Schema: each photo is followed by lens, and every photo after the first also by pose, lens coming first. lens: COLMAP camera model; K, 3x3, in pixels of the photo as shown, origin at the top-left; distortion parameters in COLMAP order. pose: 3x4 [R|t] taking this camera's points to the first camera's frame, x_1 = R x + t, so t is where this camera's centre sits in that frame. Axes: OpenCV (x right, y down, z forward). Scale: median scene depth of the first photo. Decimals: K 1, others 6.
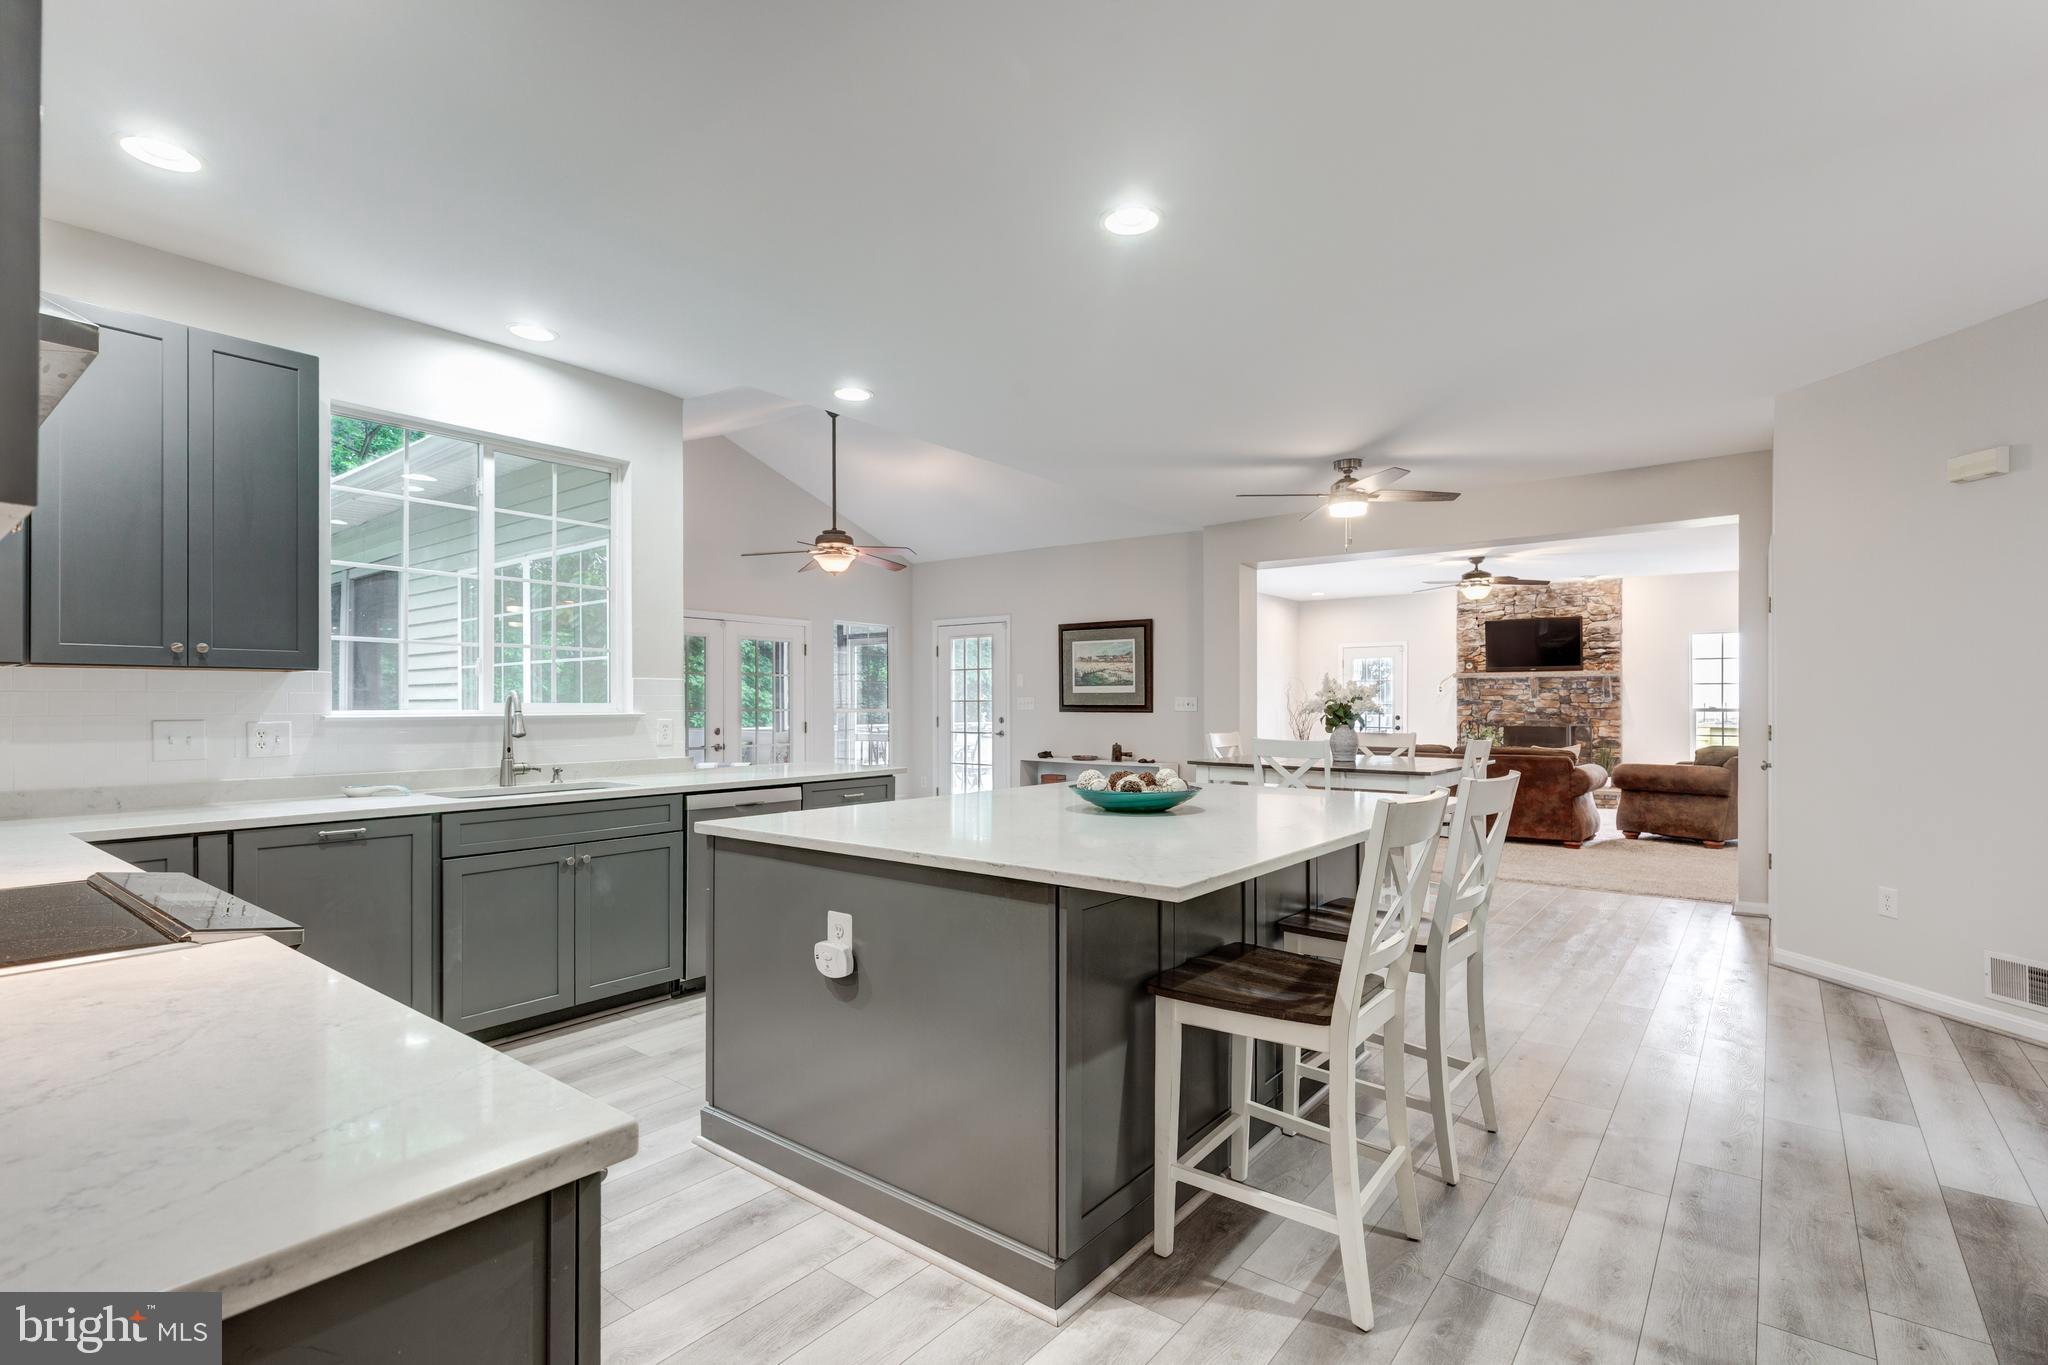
lens RADIAL K [[946.4, 0, 1026.0], [0, 946.4, 699.6], [0, 0, 1]] dist [0.005544, -0.000474]
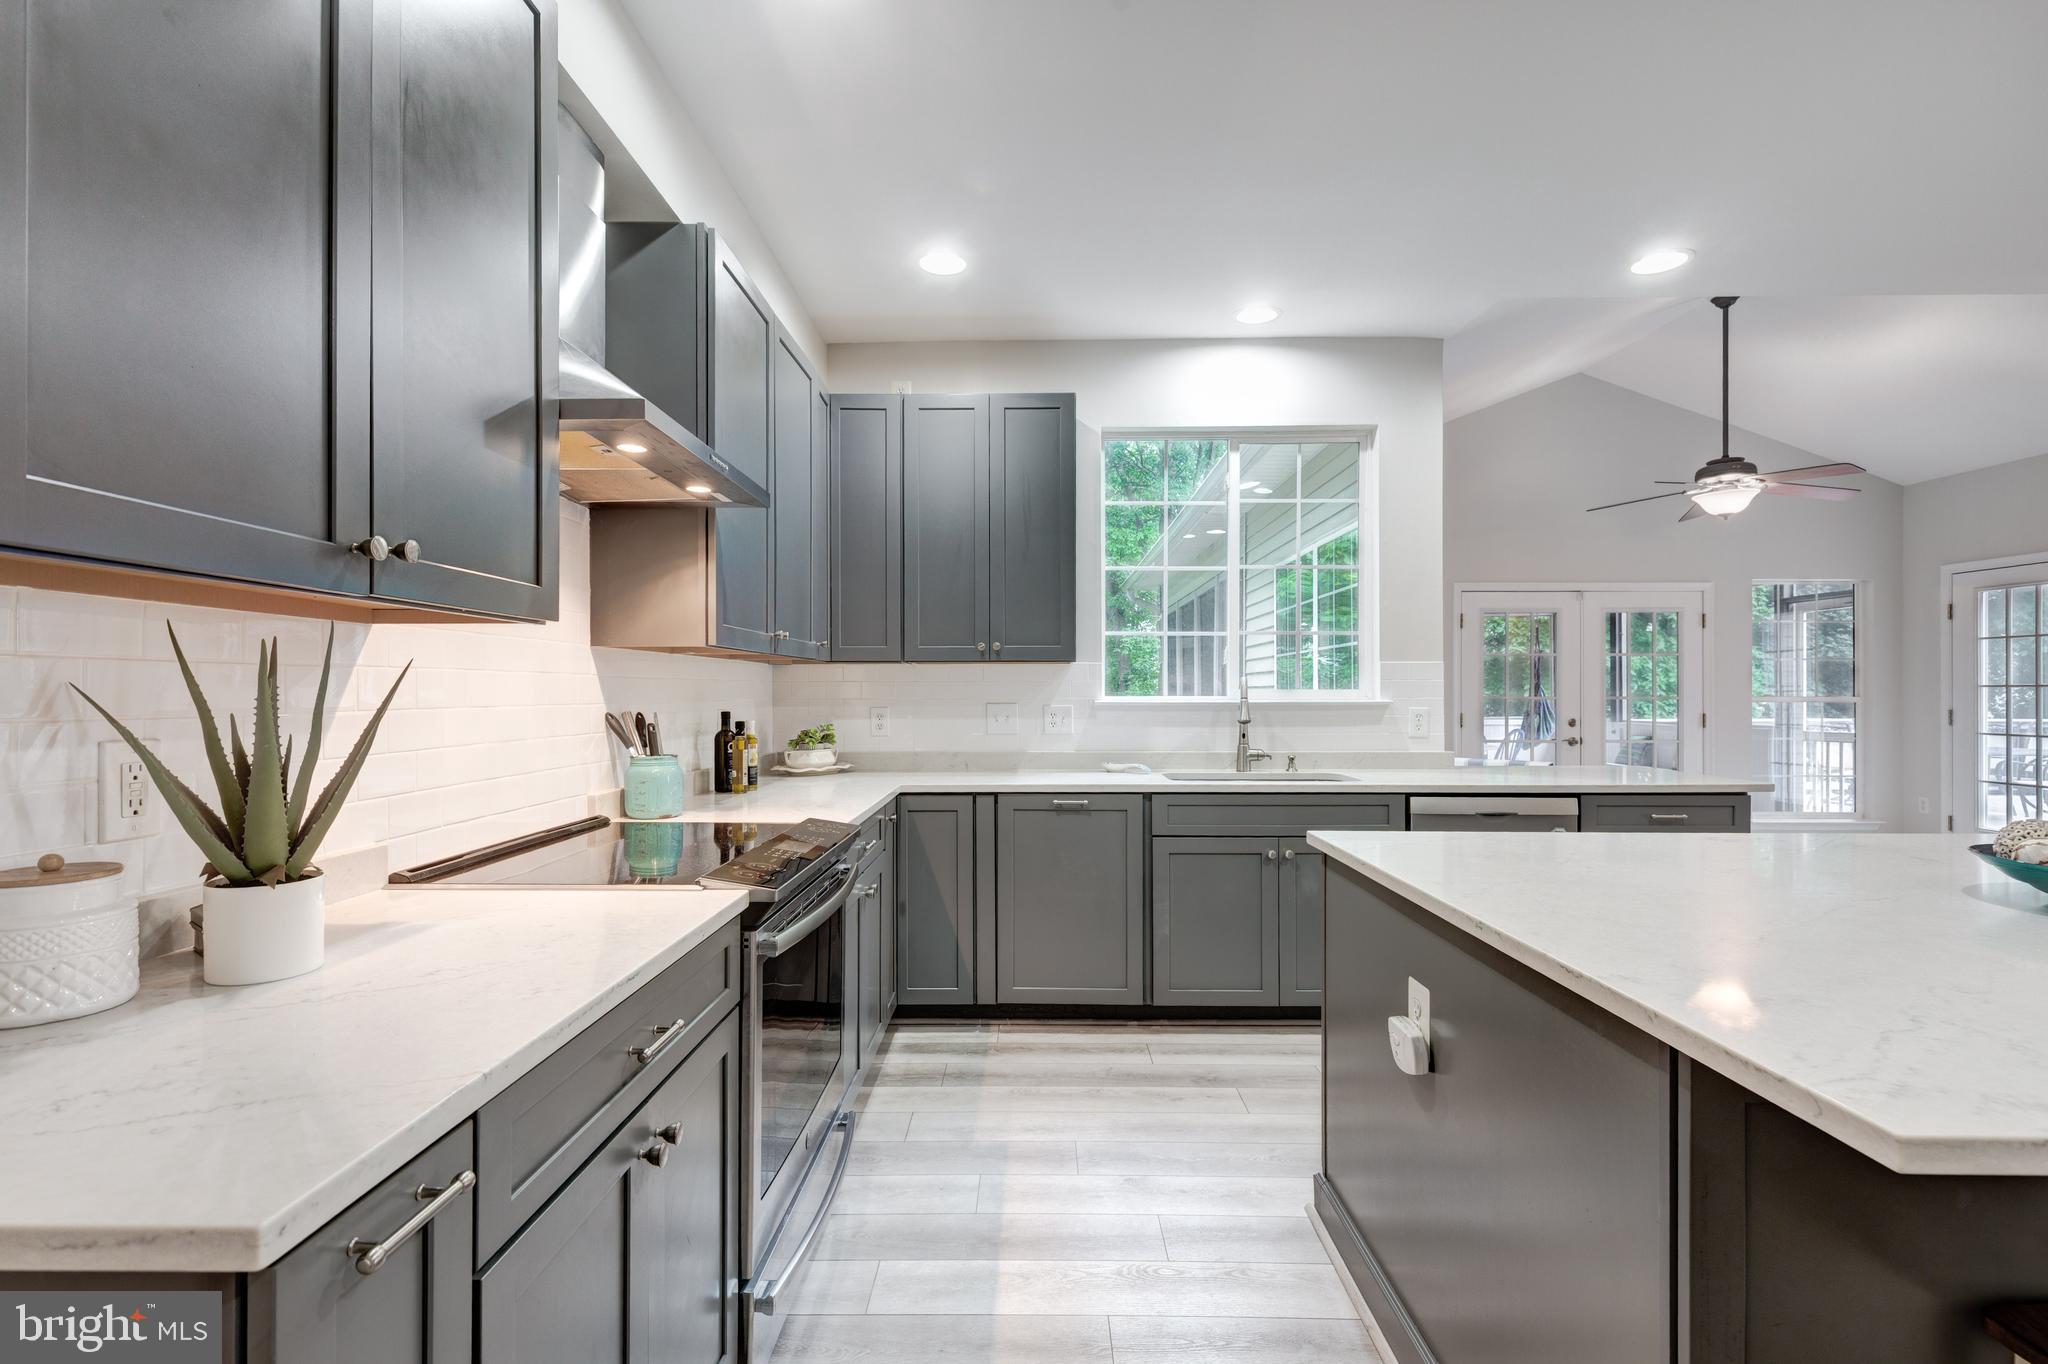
lens RADIAL K [[946.4, 0, 1029.3], [0, 946.4, 692.2], [0, 0, 1]] dist [0.005544, -0.000474]
pose [[0.606311, 0.002679, -0.795223, 0.117365], [0.003181, 0.999978, 0.005794, -0.000213], [0.795221, -0.006043, 0.606289, 0.202000]]
